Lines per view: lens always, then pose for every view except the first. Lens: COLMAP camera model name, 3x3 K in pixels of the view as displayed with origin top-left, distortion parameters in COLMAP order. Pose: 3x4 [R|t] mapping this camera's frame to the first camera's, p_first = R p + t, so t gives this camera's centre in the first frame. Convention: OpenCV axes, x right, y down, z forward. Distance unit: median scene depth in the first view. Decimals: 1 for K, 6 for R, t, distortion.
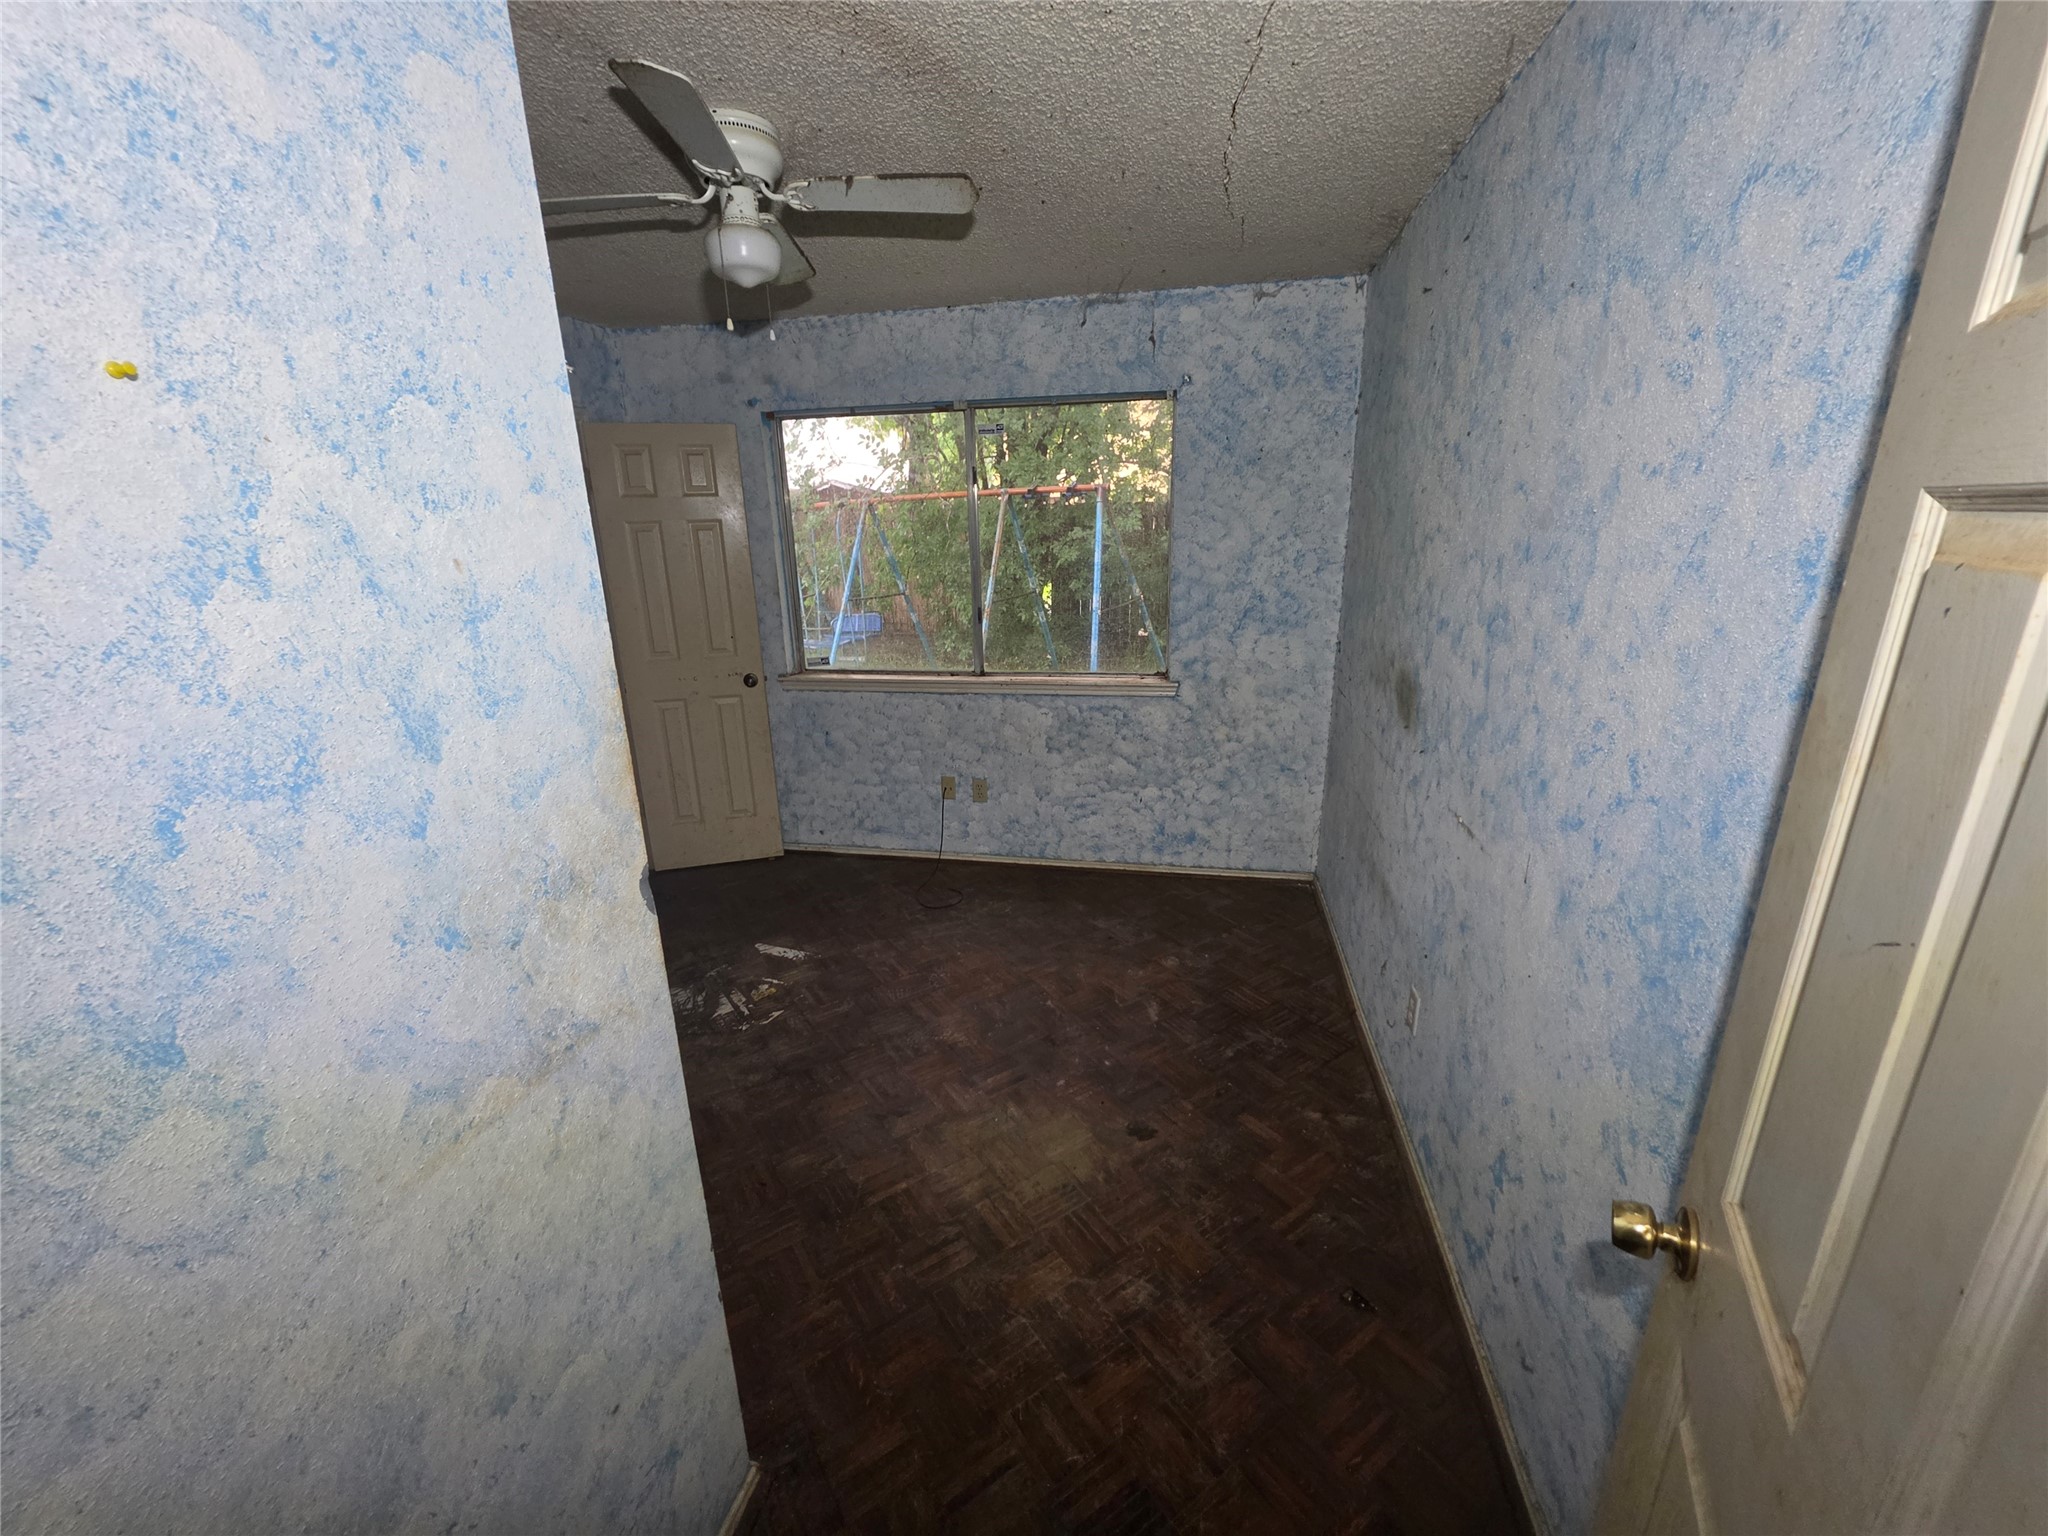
lens RADIAL K [[817.5, 0, 1020.4], [0, 817.5, 762.5], [0, 0, 1]] dist [-0.004081, 0.000627]
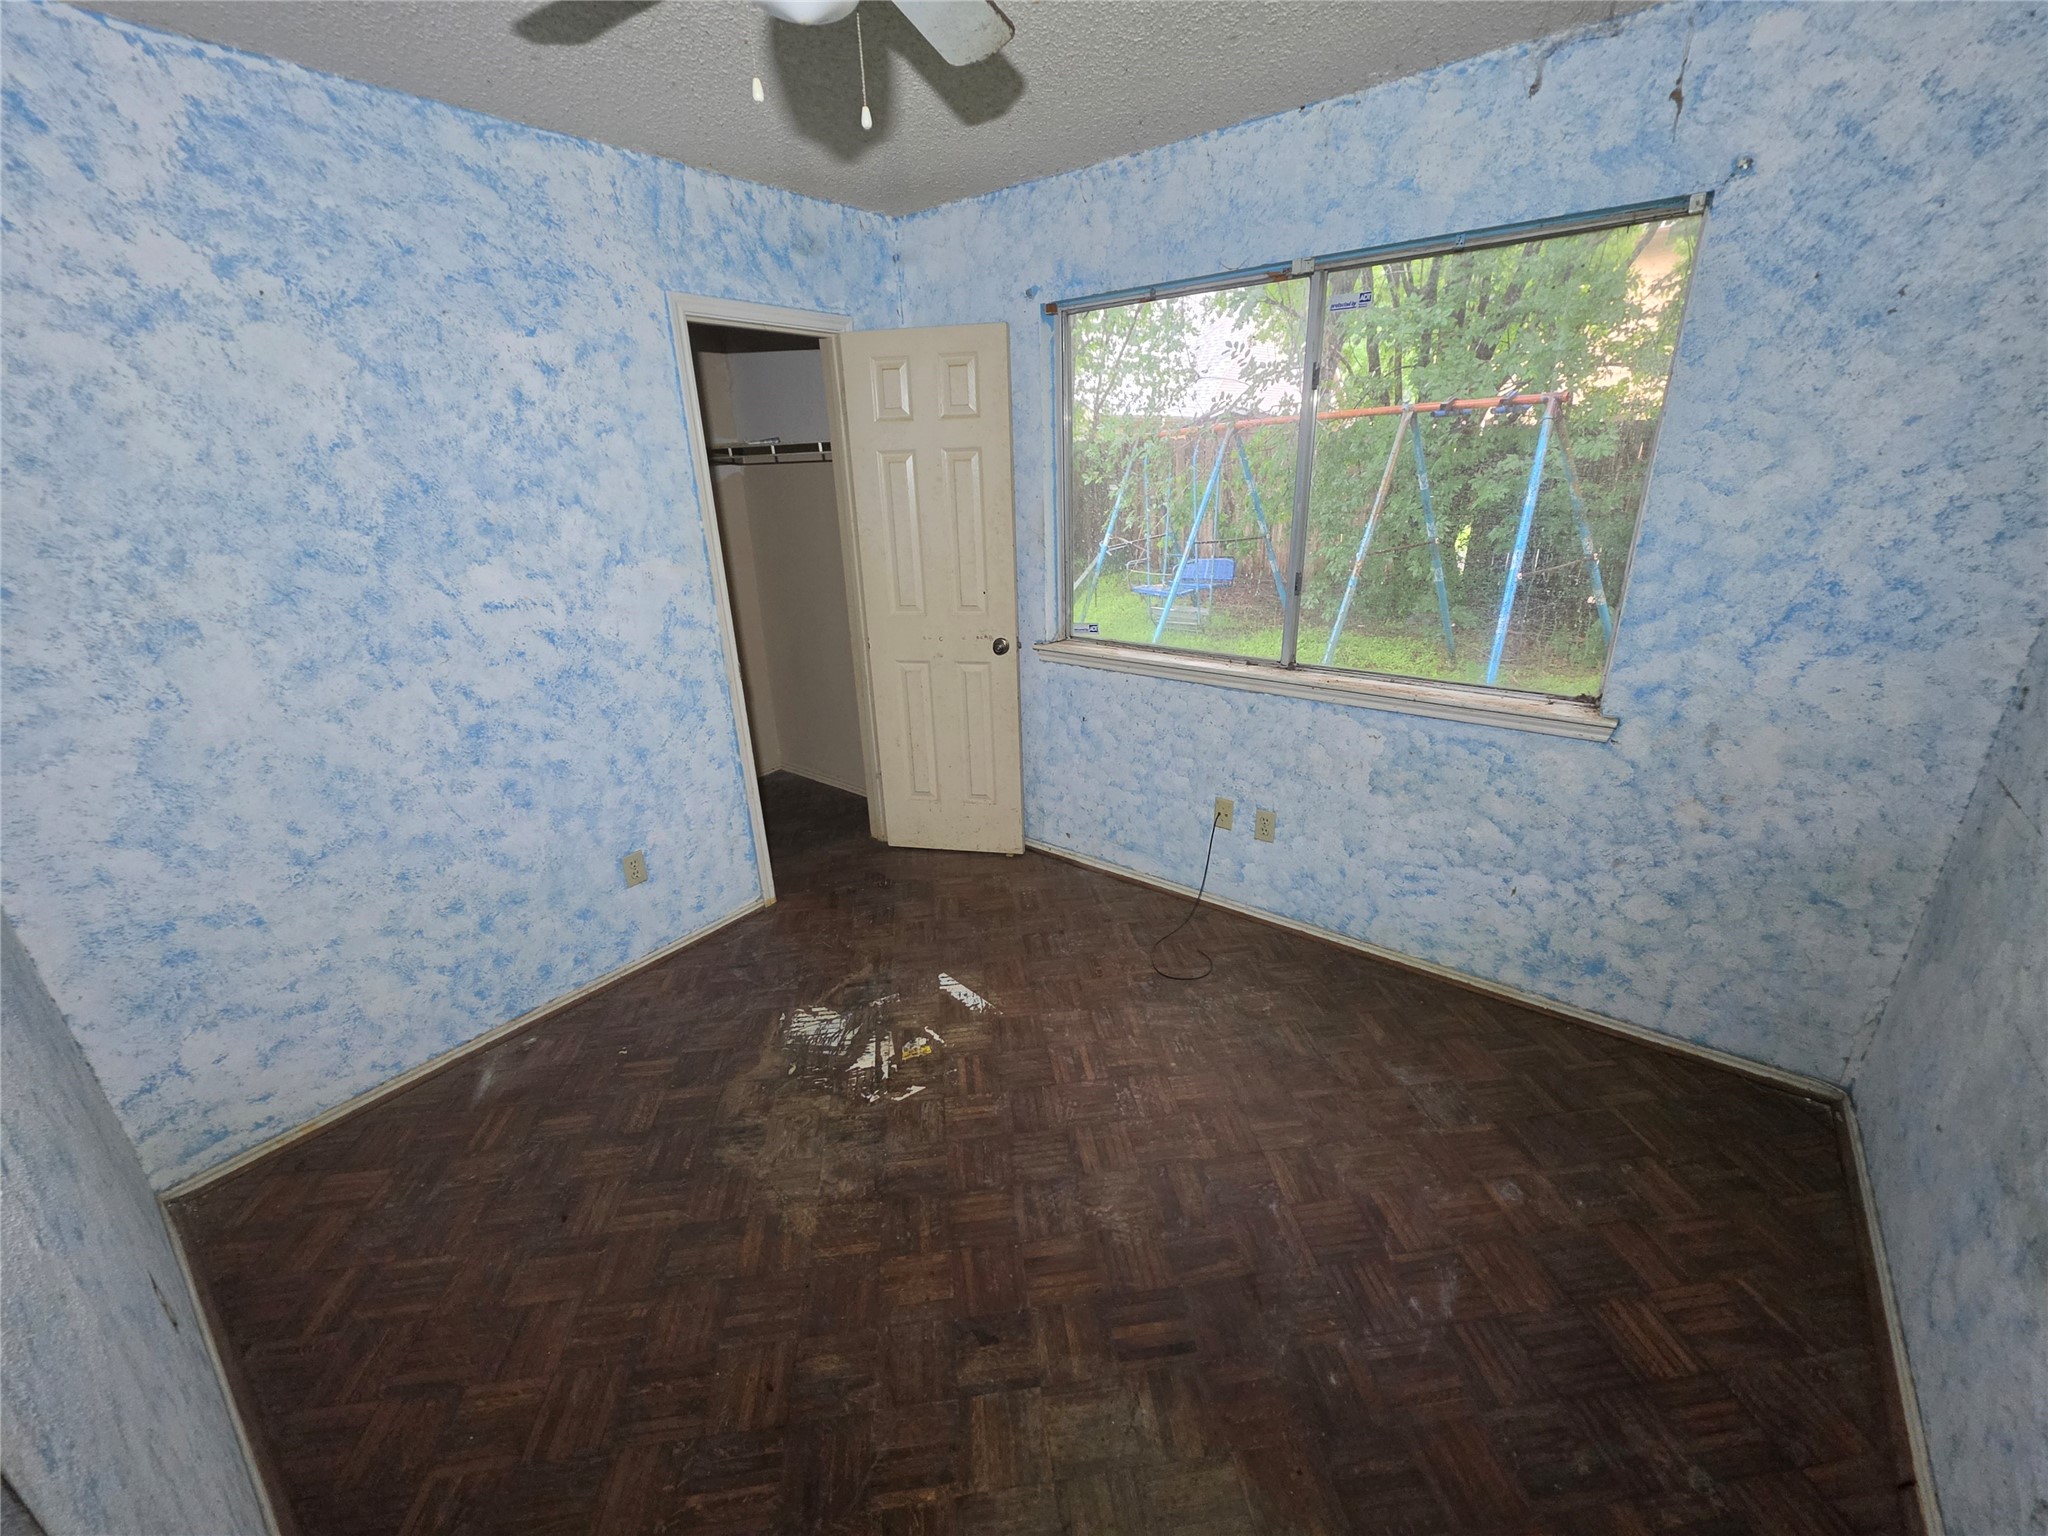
lens RADIAL K [[817.5, 0, 1020.4], [0, 817.5, 762.5], [0, 0, 1]] dist [-0.004081, 0.000627]
pose [[0.892295, 0.151734, -0.425190, 0.060354], [-0.119083, 0.987577, 0.102524, -0.074002], [0.435464, -0.040849, 0.899279, 0.267181]]
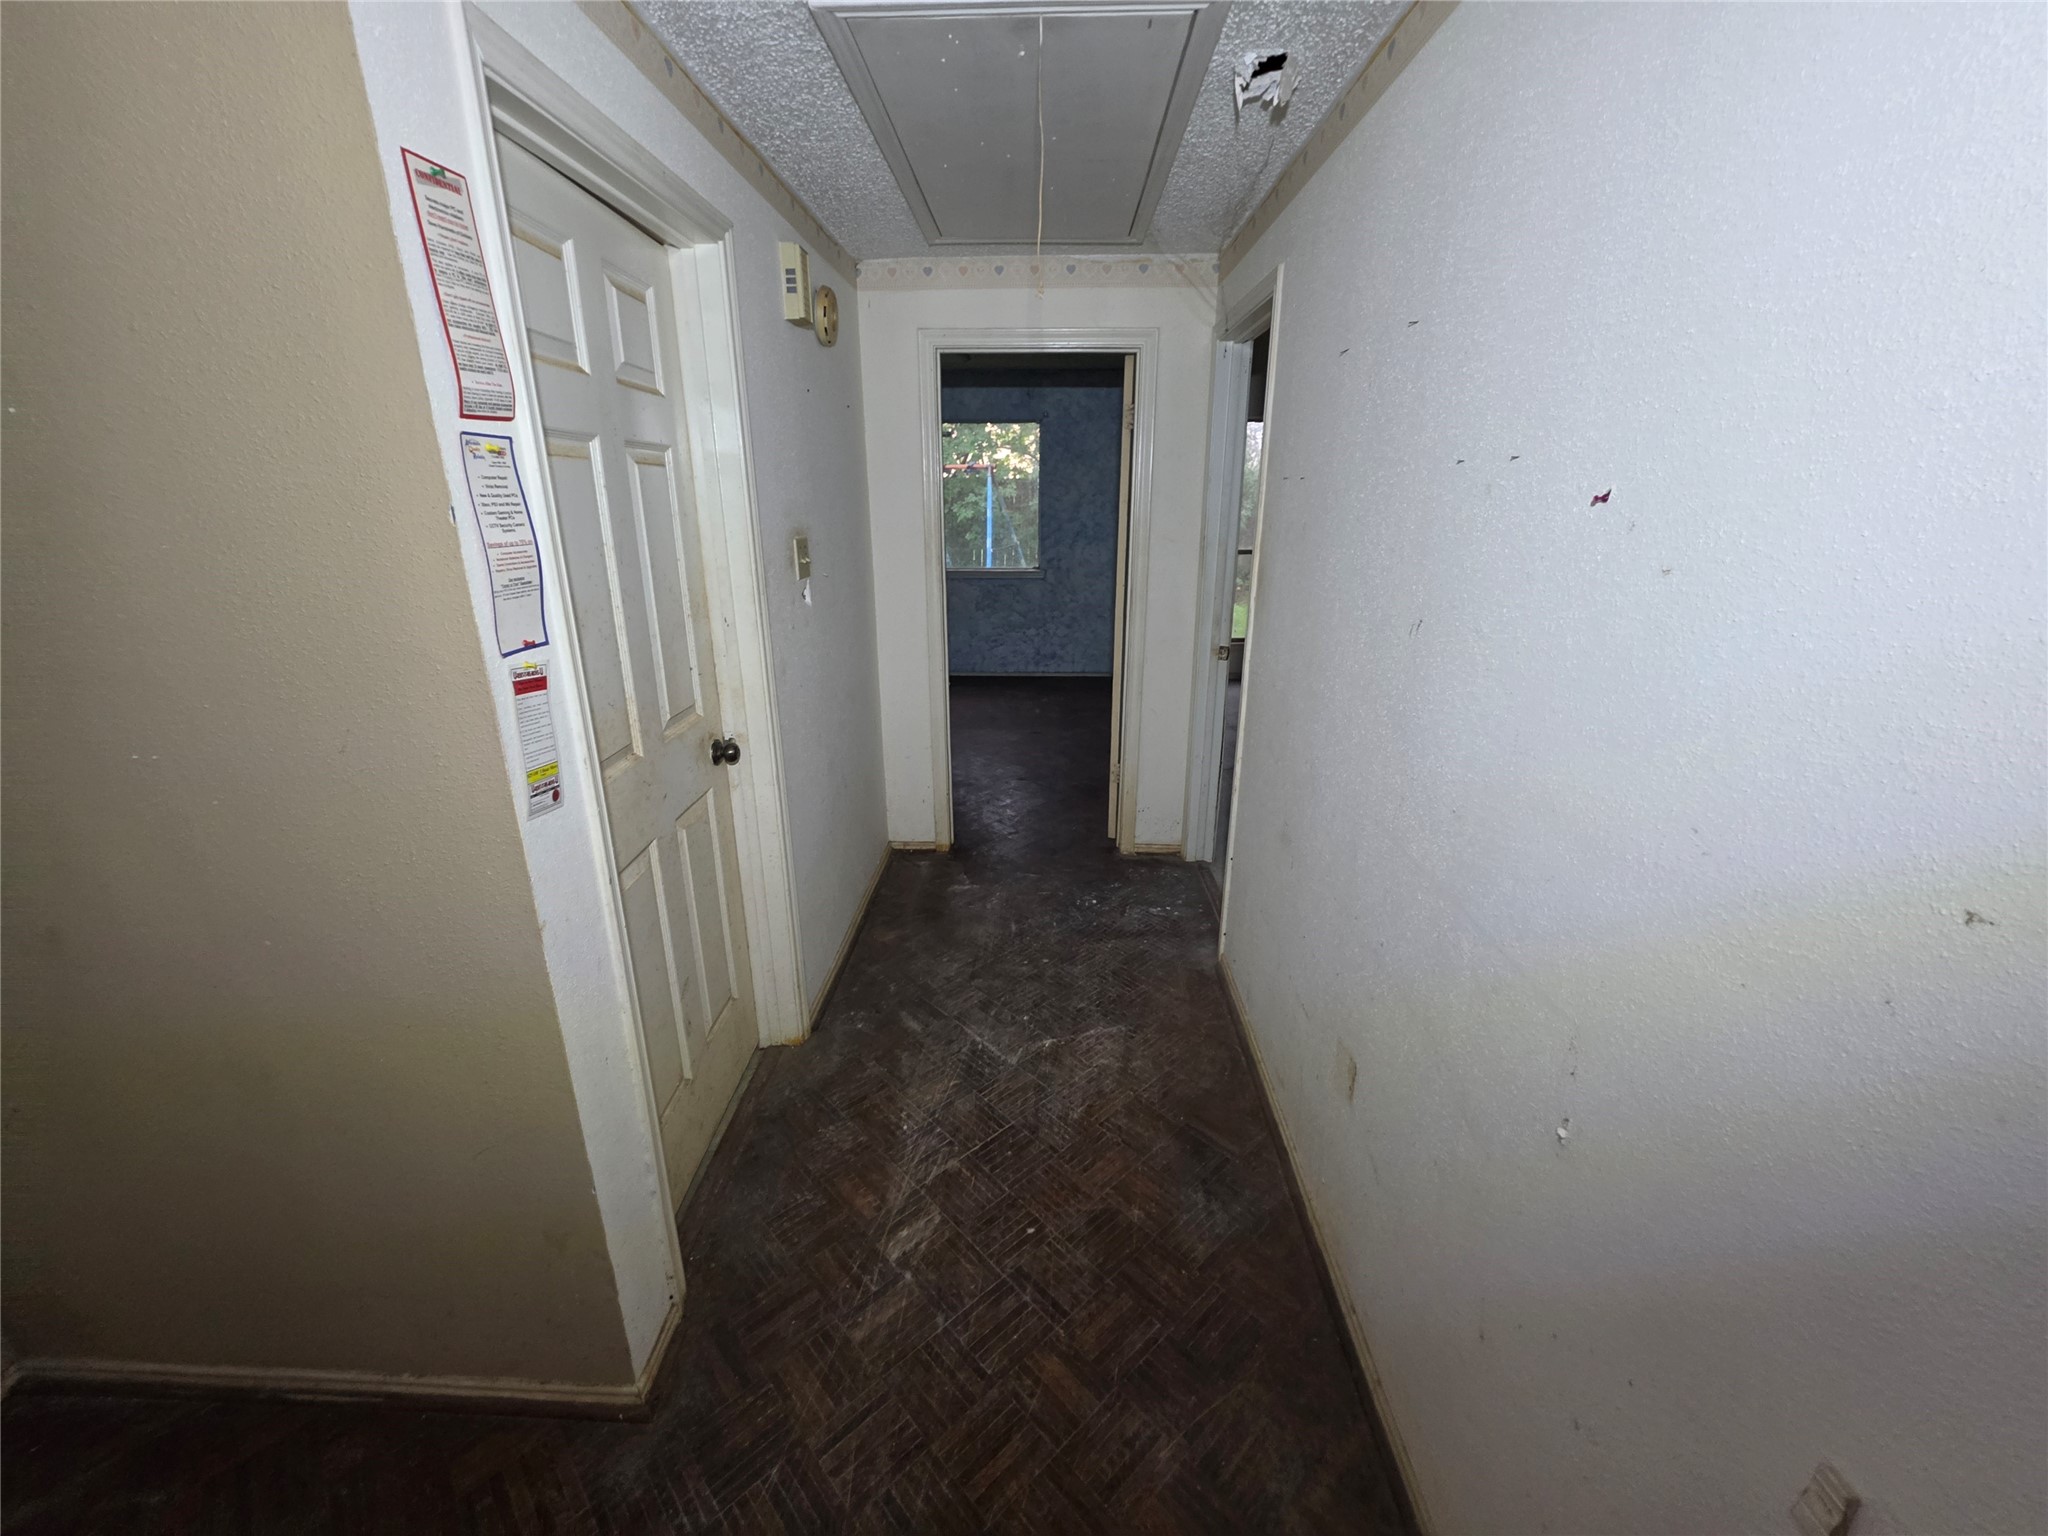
lens RADIAL K [[816.4, 0, 1021.9], [0, 816.4, 762.7], [0, 0, 1]] dist [-0.002042, 0.000433]
pose [[0.986445, -0.029008, 0.161506, -0.179017], [0.024806, 0.999301, 0.027971, 0.290198], [-0.162204, -0.023586, 0.986475, -0.872934]]
